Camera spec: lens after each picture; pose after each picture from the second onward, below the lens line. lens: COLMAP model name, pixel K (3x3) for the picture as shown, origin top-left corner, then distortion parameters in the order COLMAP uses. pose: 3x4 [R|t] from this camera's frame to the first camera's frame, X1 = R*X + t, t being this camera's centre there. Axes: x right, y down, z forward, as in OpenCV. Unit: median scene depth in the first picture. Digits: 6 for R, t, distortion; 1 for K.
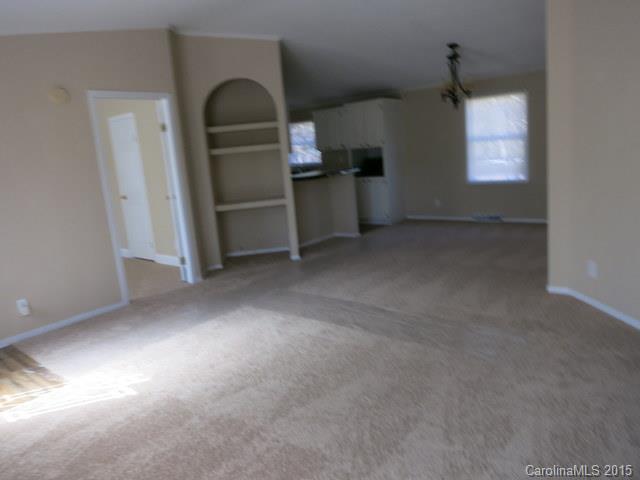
lens RADIAL K [[462.8, 0, 322.7], [0, 462.8, 241.5], [0, 0, 1]] dist [-0.042675, -0.003934]
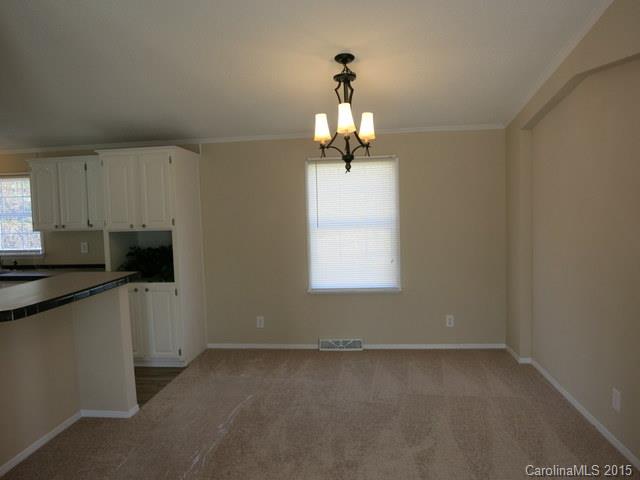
lens RADIAL K [[462.8, 0, 322.7], [0, 462.8, 241.5], [0, 0, 1]] dist [-0.042675, -0.003934]
pose [[0.838646, 0.030895, 0.543799, -0.040032], [0.063554, 0.986020, -0.154033, -0.162399], [-0.540956, 0.163740, 0.824958, 0.766371]]
